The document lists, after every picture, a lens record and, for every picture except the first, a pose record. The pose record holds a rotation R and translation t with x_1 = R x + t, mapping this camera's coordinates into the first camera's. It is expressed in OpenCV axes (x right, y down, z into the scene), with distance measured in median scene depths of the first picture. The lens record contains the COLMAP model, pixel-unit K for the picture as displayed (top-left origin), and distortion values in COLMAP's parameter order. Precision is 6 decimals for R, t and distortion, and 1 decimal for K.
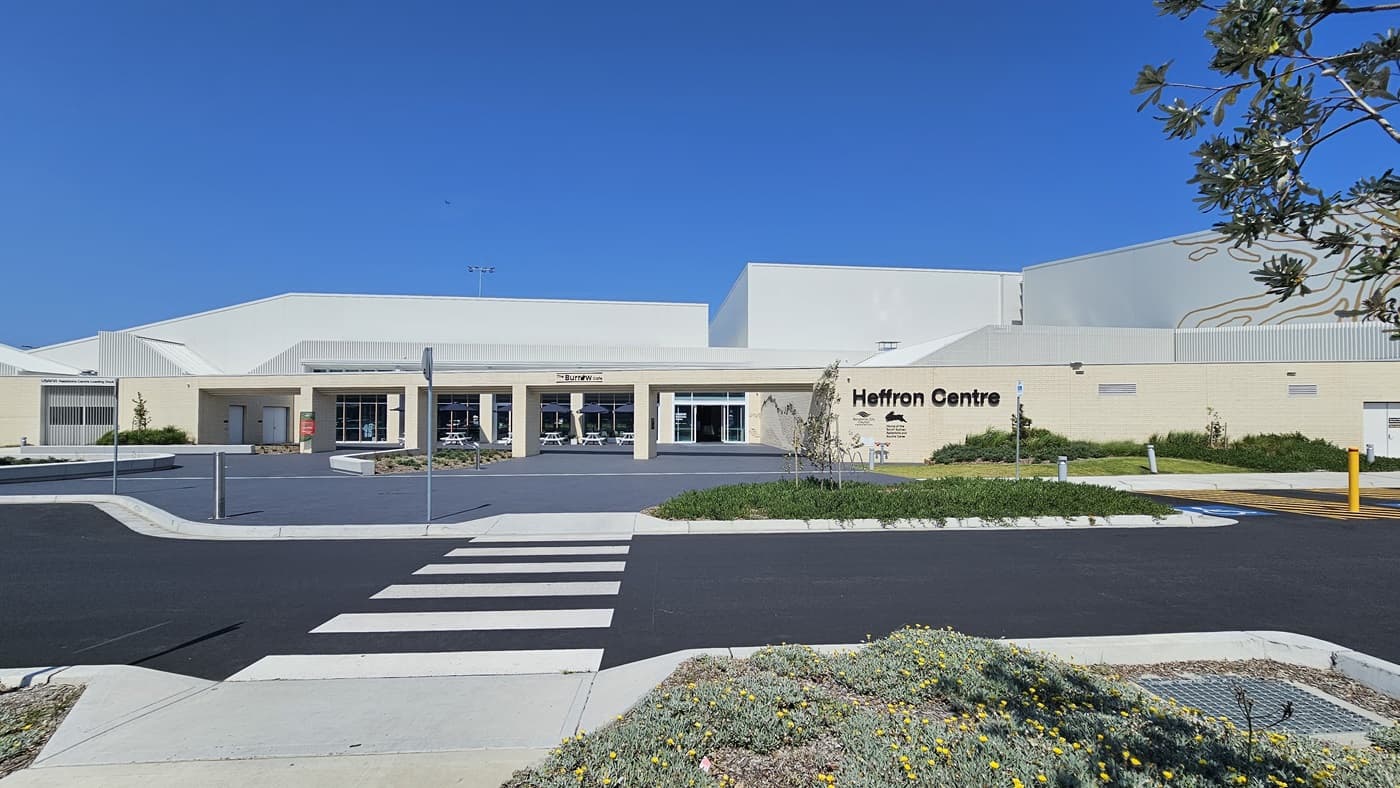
lens RADIAL K [[569.2, 0, 697.7], [0, 569.2, 410.9], [0, 0, 1]] dist [-0.004921, -0.000522]
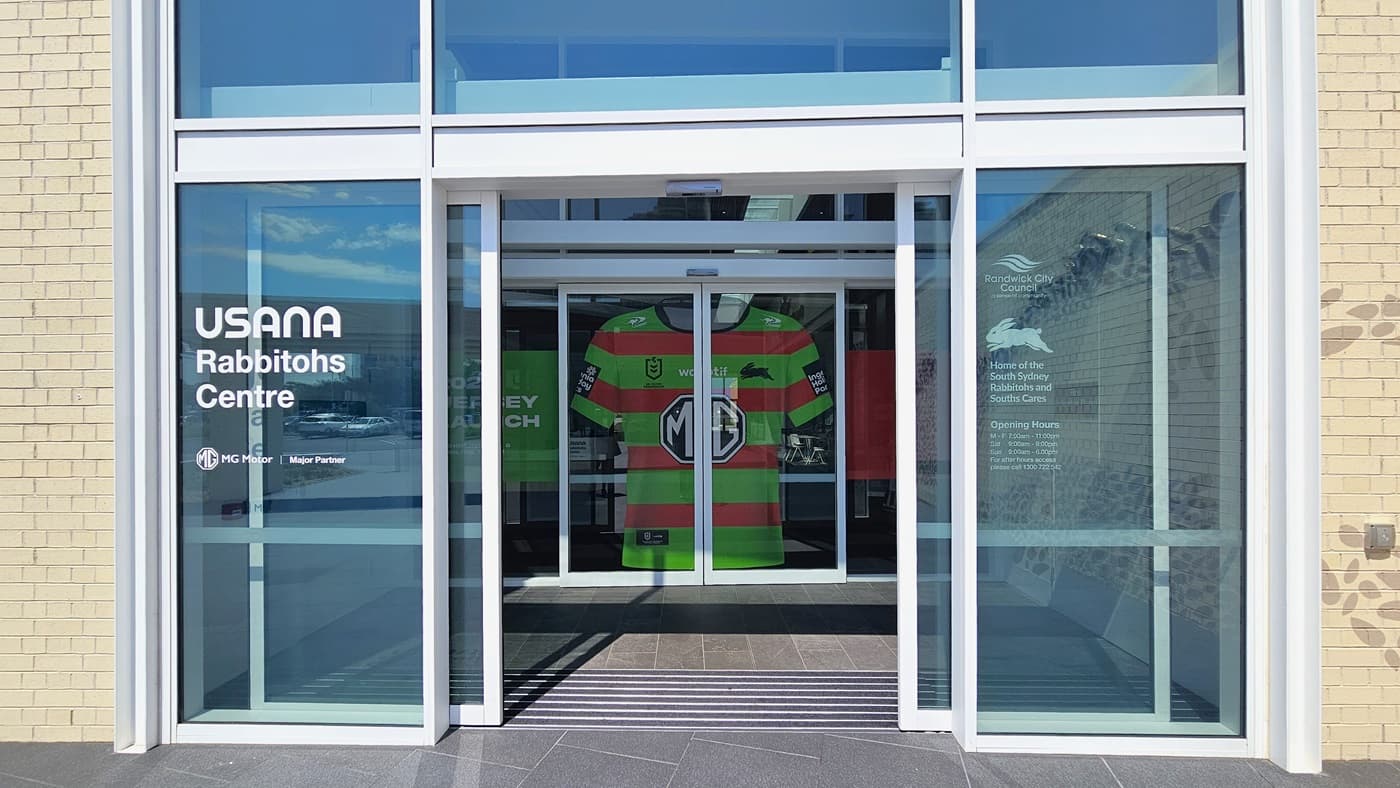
lens RADIAL K [[573.9, 0, 697.8], [0, 573.9, 411.8], [0, 0, 1]] dist [-0.001579, -0.000809]
pose [[0.994929, -0.006991, -0.100334, 0.040715], [0.008570, 0.999846, 0.015323, 0.022315], [0.100212, -0.016105, 0.994836, 1.324532]]
